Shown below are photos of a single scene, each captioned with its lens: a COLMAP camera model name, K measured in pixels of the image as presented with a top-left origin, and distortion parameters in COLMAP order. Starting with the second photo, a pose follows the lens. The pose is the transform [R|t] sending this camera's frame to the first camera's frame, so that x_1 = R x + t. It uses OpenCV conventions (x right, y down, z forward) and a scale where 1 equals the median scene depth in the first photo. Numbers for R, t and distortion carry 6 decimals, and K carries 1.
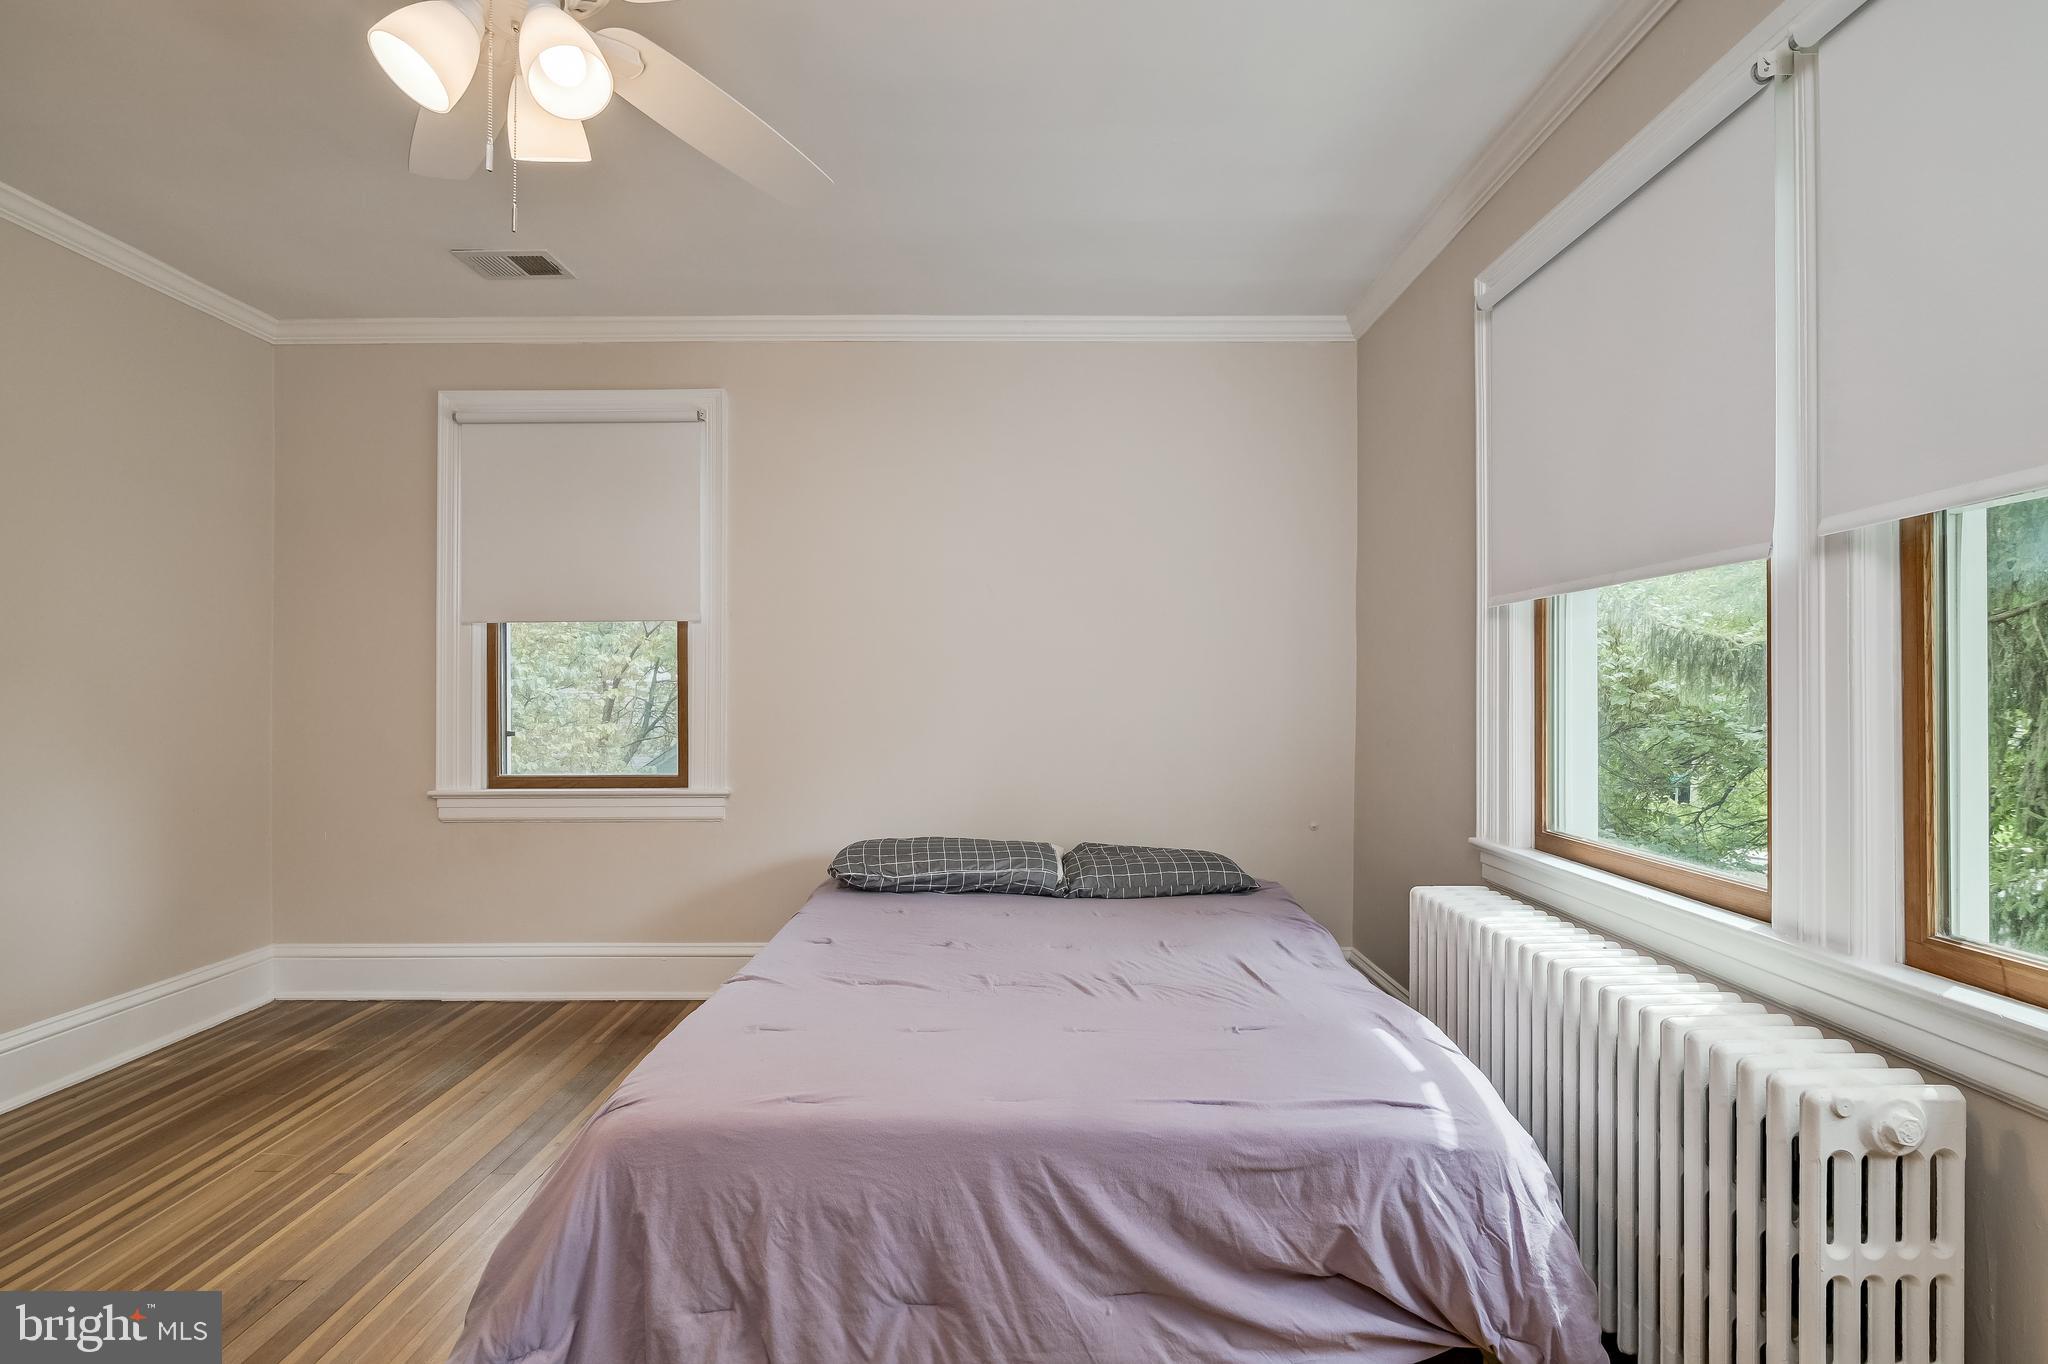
lens RADIAL K [[930.6, 0, 1023.0], [0, 930.6, 691.1], [0, 0, 1]] dist [-0.004522, 0.001015]
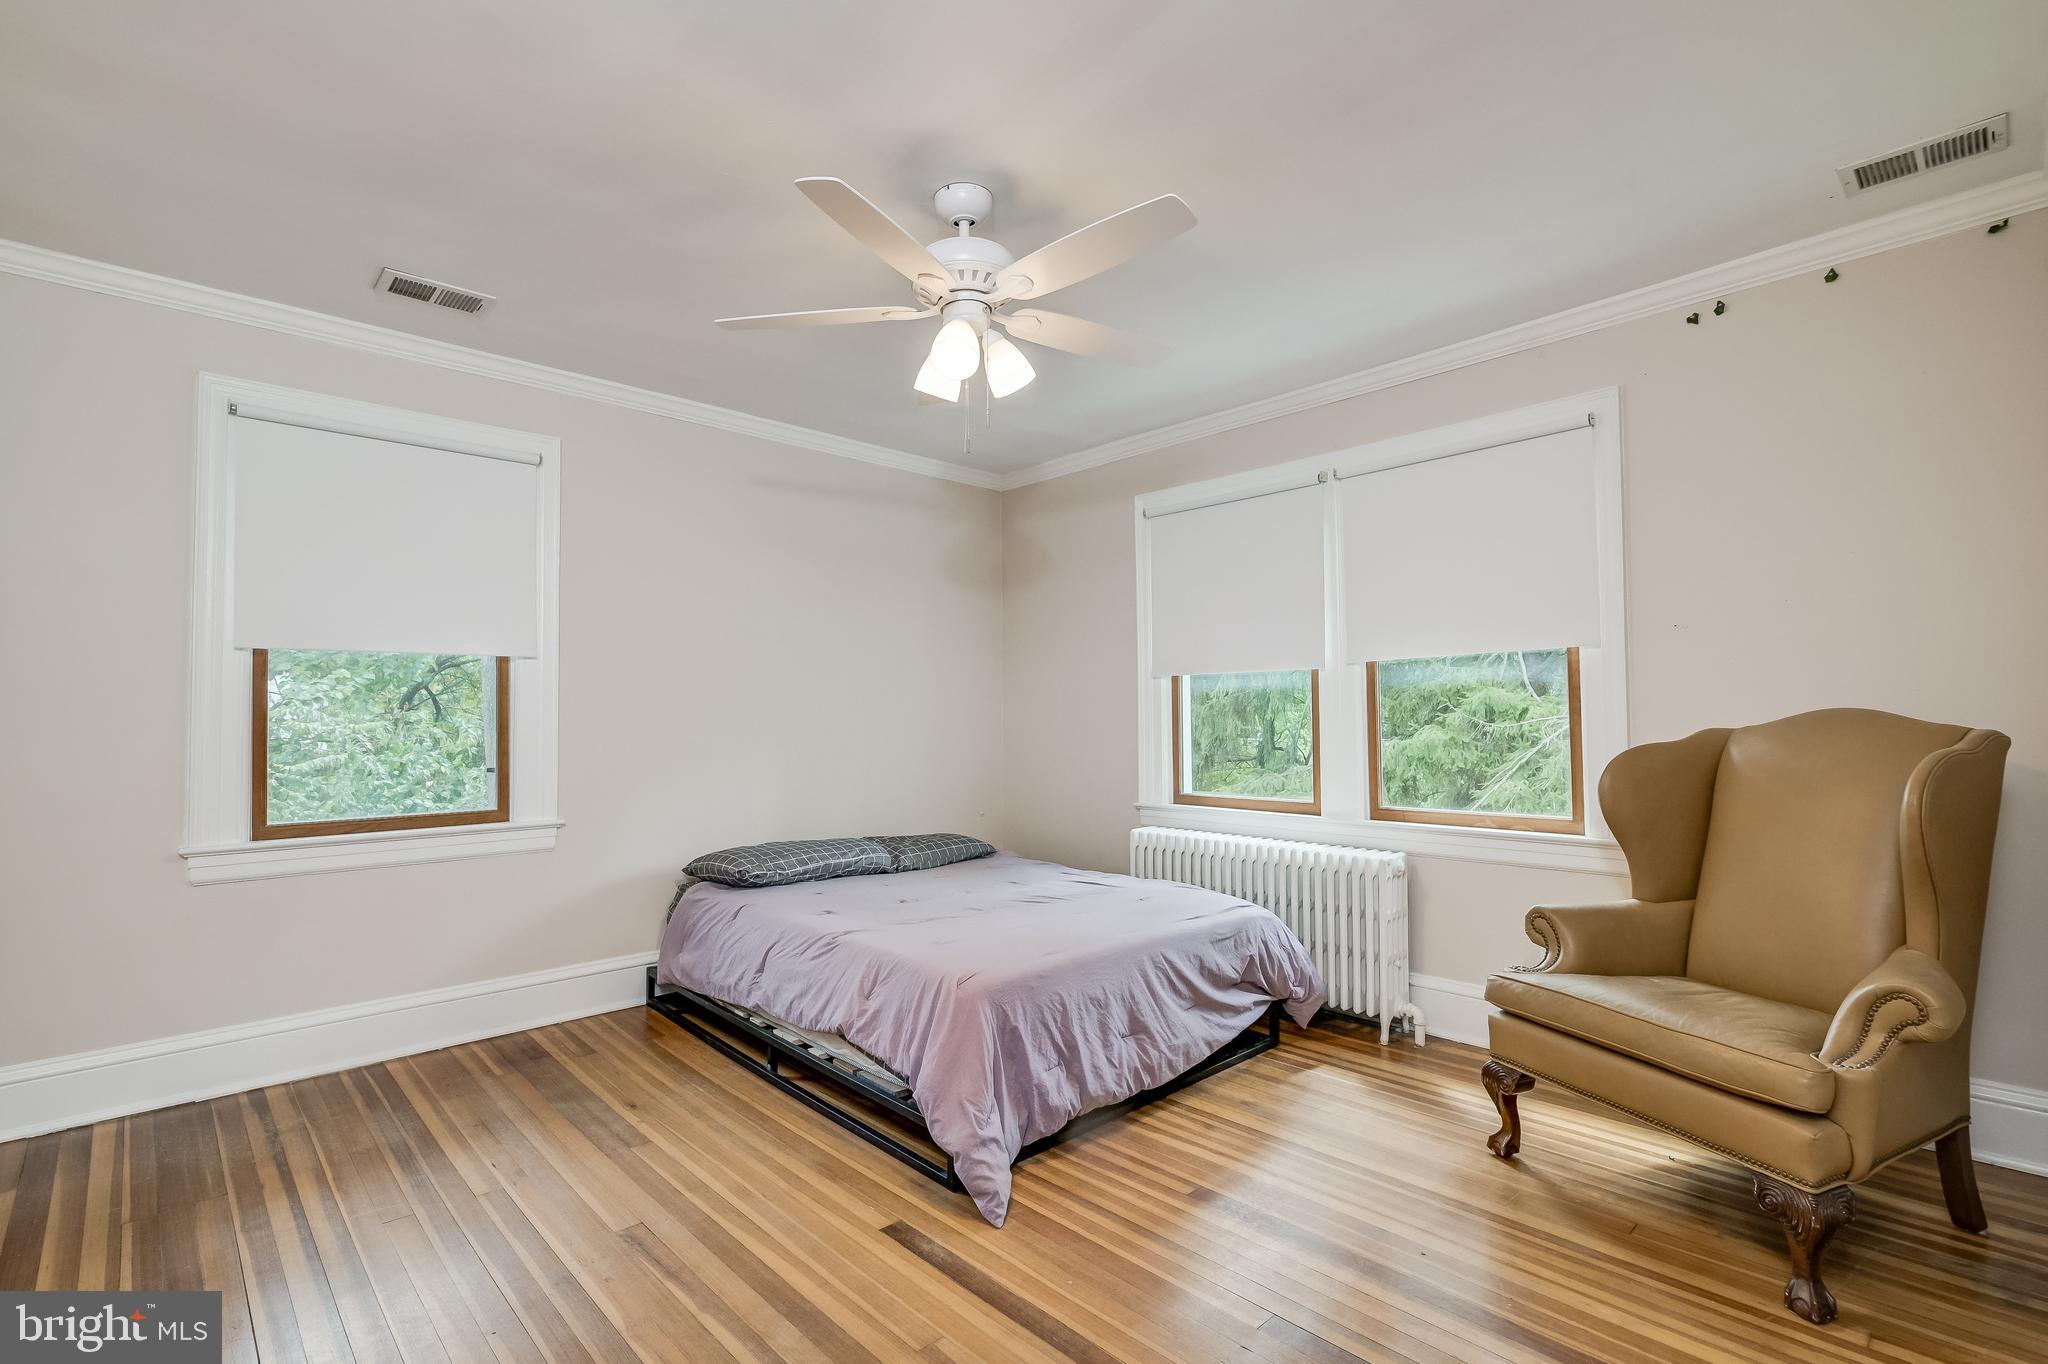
lens RADIAL K [[930.6, 0, 1023.0], [0, 930.6, 691.1], [0, 0, 1]] dist [-0.004522, 0.001015]
pose [[0.723354, 0.016551, 0.690279, -0.774181], [0.005371, 0.999548, -0.029595, -0.004929], [-0.690457, 0.025115, 0.722938, -0.134109]]
